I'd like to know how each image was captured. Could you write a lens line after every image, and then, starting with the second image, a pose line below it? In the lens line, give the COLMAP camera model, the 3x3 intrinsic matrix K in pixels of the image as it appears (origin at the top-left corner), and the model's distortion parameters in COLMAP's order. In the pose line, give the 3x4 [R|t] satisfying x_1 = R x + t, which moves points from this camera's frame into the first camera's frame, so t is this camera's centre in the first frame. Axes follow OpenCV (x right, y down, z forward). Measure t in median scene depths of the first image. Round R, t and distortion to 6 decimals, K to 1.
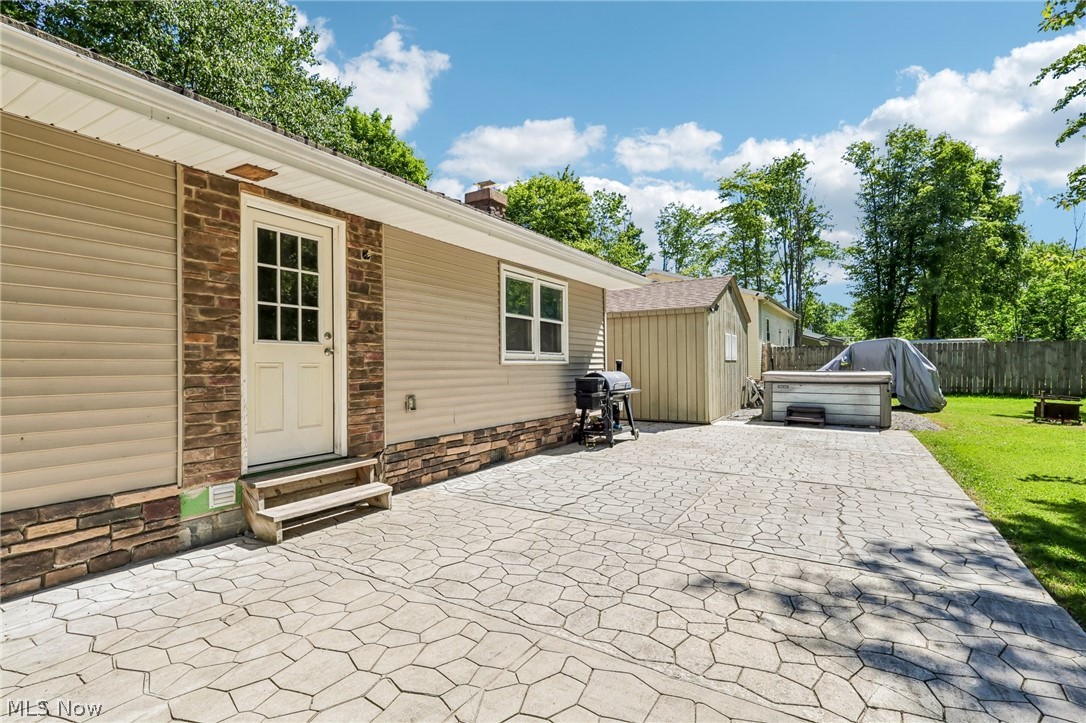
lens RADIAL K [[502.4, 0, 540.3], [0, 502.4, 362.3], [0, 0, 1]] dist [-0.001827, 0.000592]
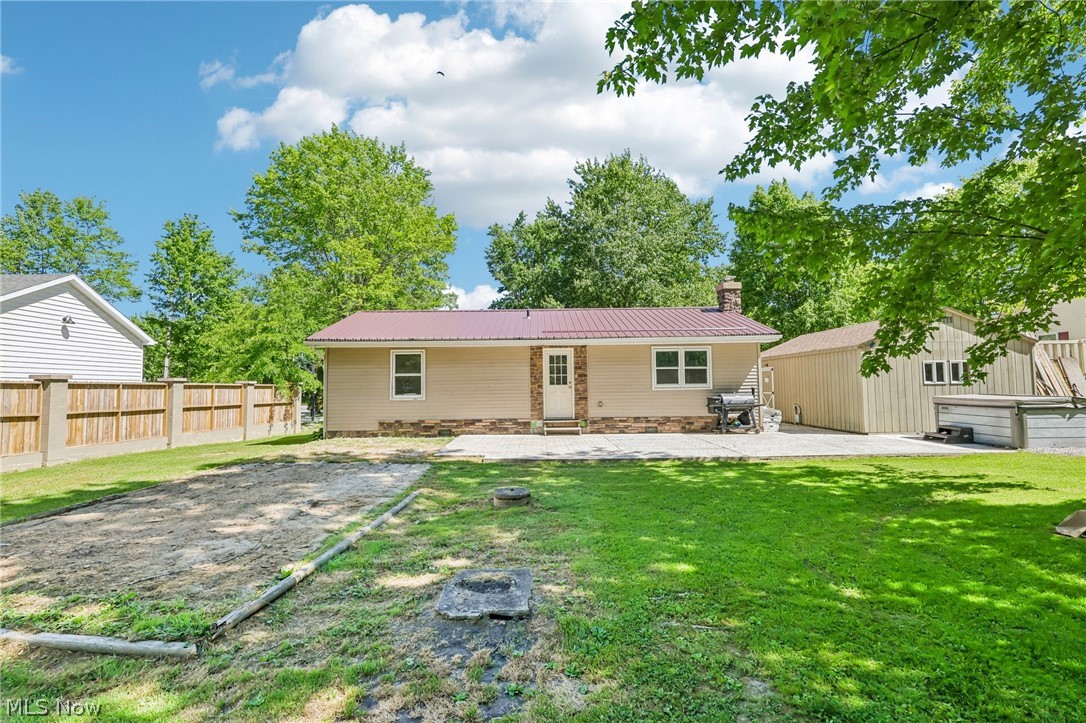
lens RADIAL K [[502.4, 0, 540.3], [0, 502.4, 362.3], [0, 0, 1]] dist [-0.001827, 0.000592]
pose [[0.528433, -0.041303, -0.847969, 1.844282], [0.014965, 0.999114, -0.039340, -0.047029], [0.848843, 0.008099, 0.528583, -0.752121]]
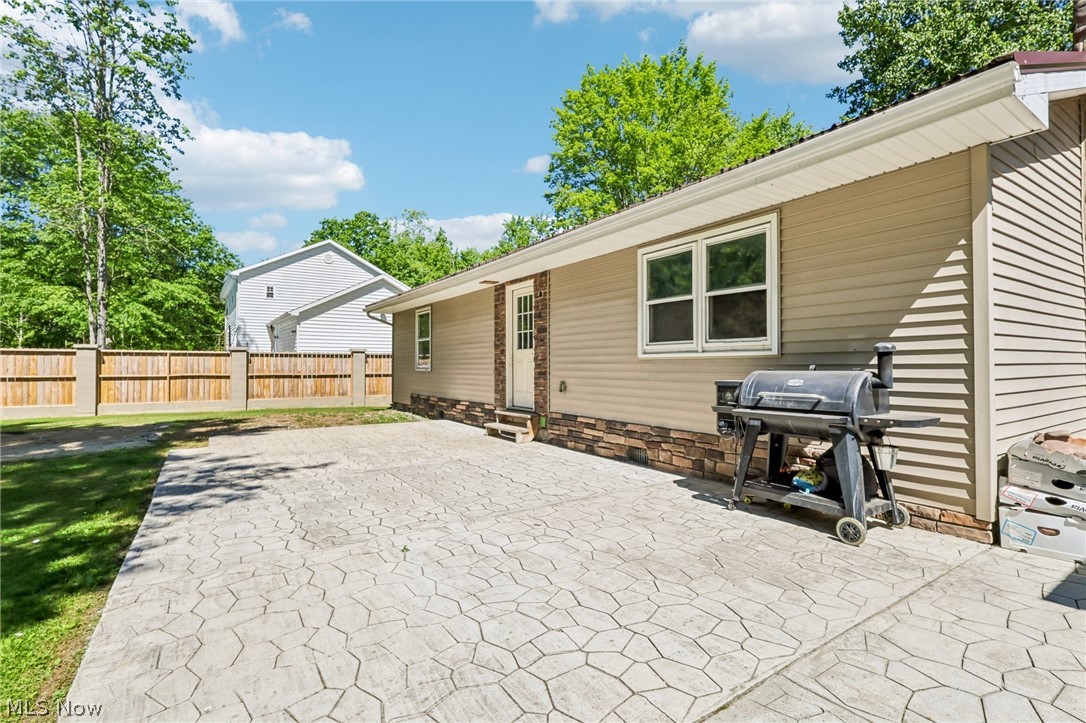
lens RADIAL K [[502.4, 0, 540.3], [0, 502.4, 362.3], [0, 0, 1]] dist [-0.001827, 0.000592]
pose [[-0.421218, 0.007219, -0.906930, 0.964736], [0.016339, 0.999866, 0.000370, 0.009020], [0.906812, -0.014662, -0.421280, 1.405074]]
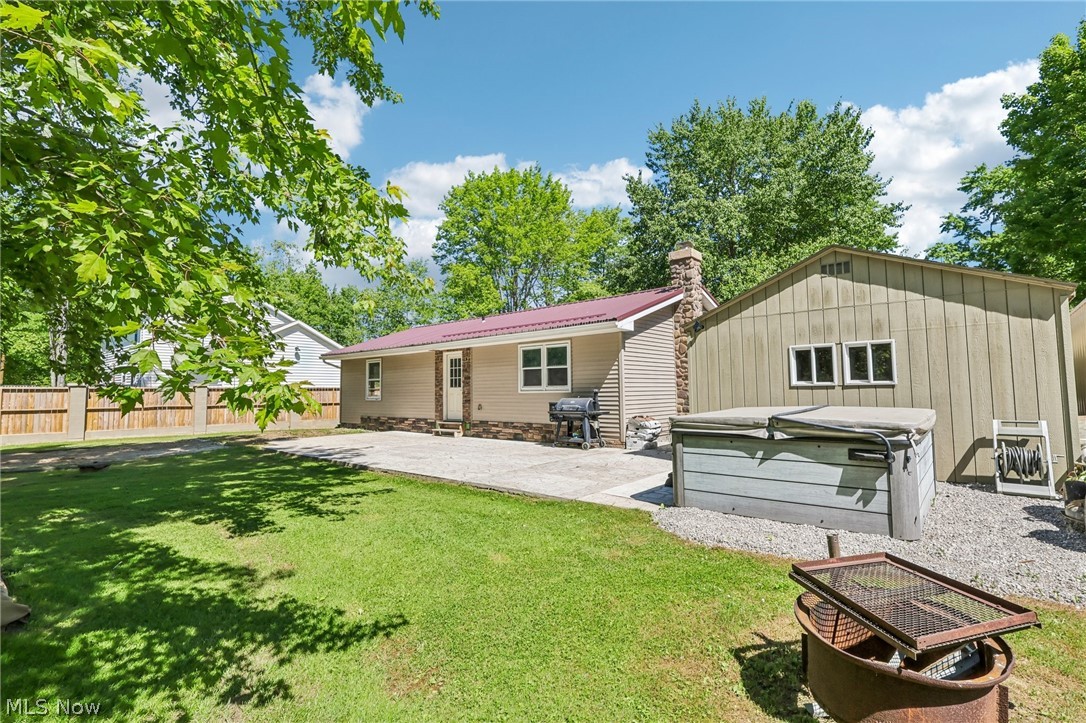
lens RADIAL K [[502.4, 0, 540.3], [0, 502.4, 362.3], [0, 0, 1]] dist [-0.001827, 0.000592]
pose [[-0.161060, -0.042881, -0.986013, 2.258250], [0.024711, 0.998567, -0.047464, -0.026179], [0.986635, -0.032010, -0.159769, 1.633619]]
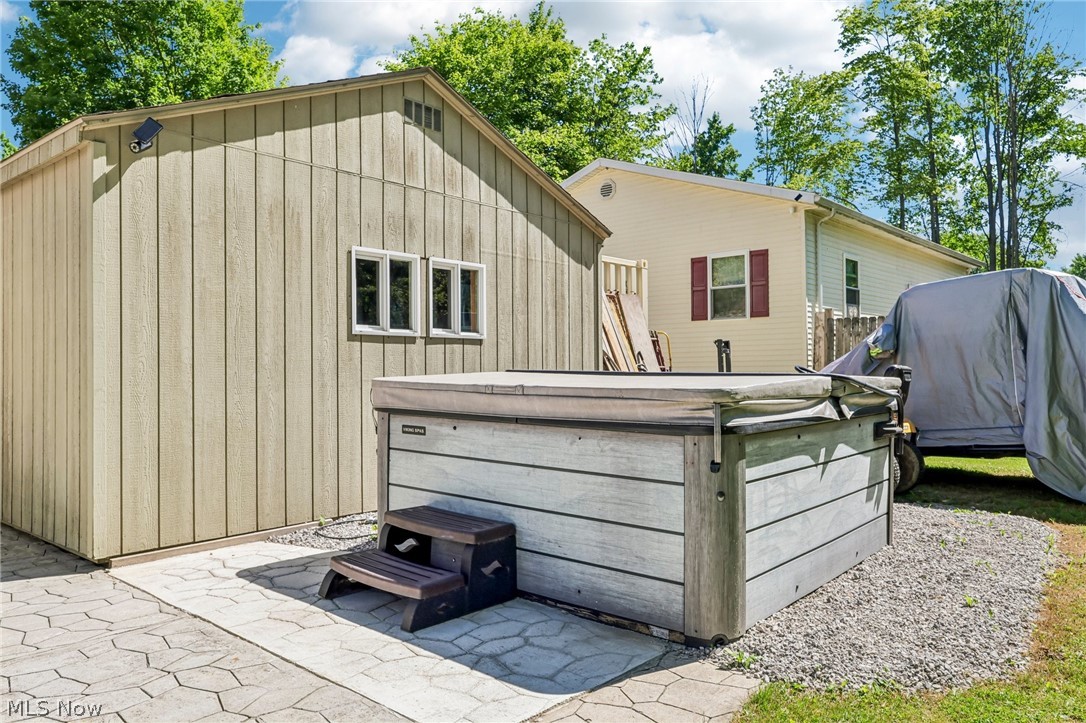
lens RADIAL K [[755.4, 0, 543.0], [0, 755.4, 361.5], [0, 0, 1]] dist [0.007768, 0.002066]
pose [[0.988602, 0.001707, -0.150542, 1.152463], [-0.001651, 0.999999, 0.000499, 0.024663], [0.150543, -0.000245, 0.988603, 1.182751]]
